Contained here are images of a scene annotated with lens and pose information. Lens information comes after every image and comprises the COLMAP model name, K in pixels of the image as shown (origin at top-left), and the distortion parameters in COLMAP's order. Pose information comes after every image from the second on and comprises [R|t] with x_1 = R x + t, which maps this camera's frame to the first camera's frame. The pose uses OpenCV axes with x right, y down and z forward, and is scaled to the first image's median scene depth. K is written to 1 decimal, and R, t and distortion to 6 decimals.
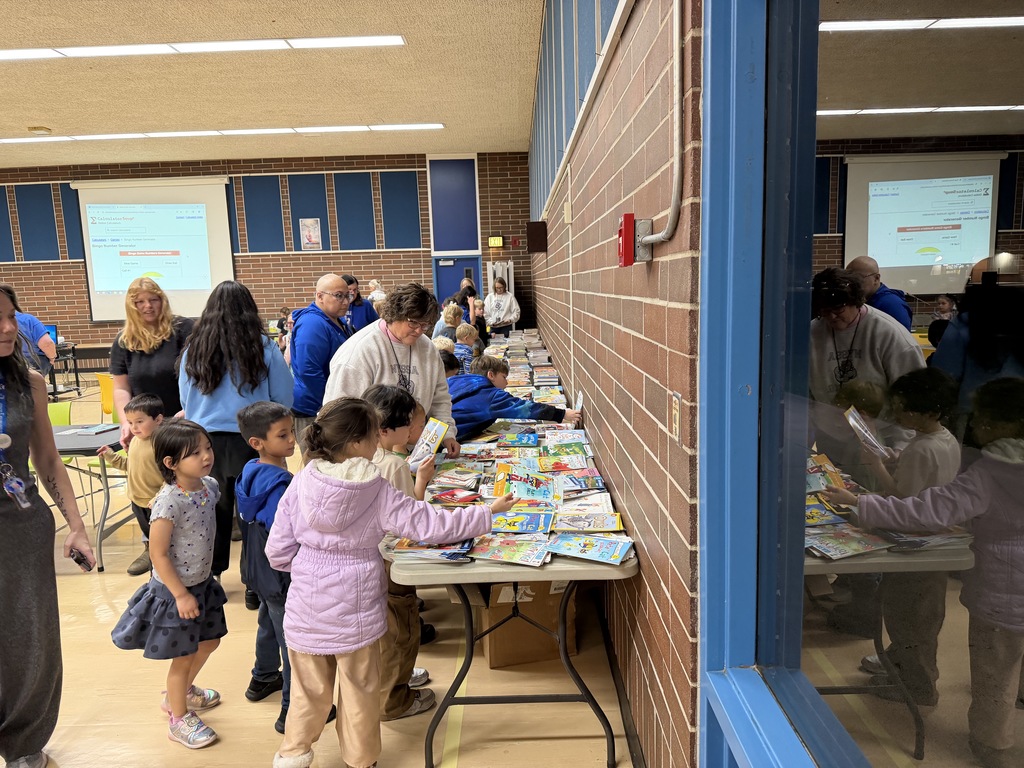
lens RADIAL K [[719.5, 0, 518.5], [0, 719.5, 399.3], [0, 0, 1]] dist [0.047463, -0.079122]
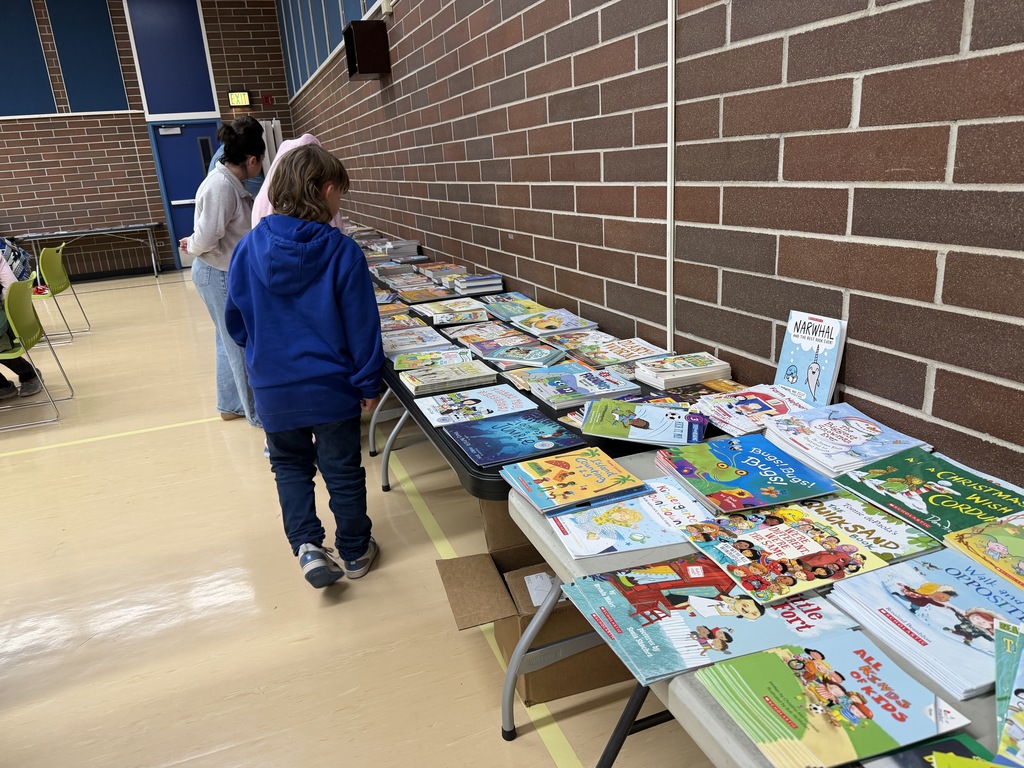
lens RADIAL K [[750.8, 0, 510.4], [0, 750.8, 372.6], [0, 0, 1]] dist [0.051856, -0.078992]
pose [[0.940327, -0.126682, 0.315812, -0.051292], [0.094555, 0.988842, 0.115116, -0.006617], [-0.326871, -0.078385, 0.941813, 0.166788]]
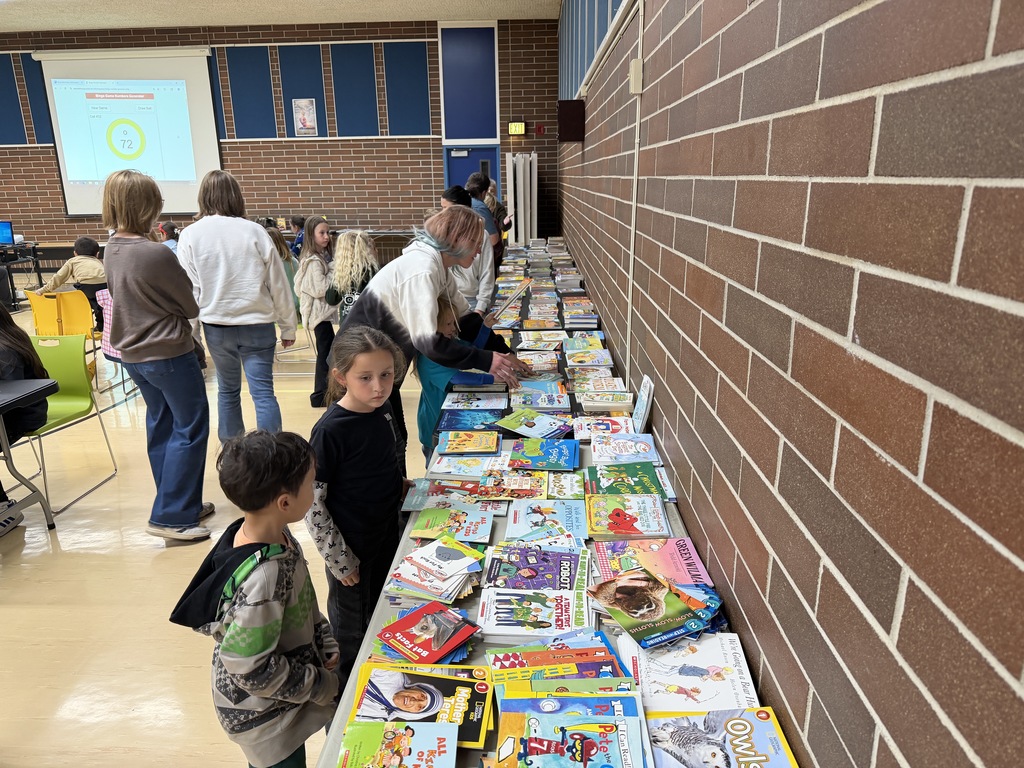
lens RADIAL K [[740.5, 0, 507.1], [0, 740.5, 400.7], [0, 0, 1]] dist [0.000720, -0.006022]
pose [[0.998991, 0.027472, -0.035532, -0.002851], [-0.022451, 0.990633, 0.134692, -0.015924], [0.038900, -0.133759, 0.990250, 0.080678]]
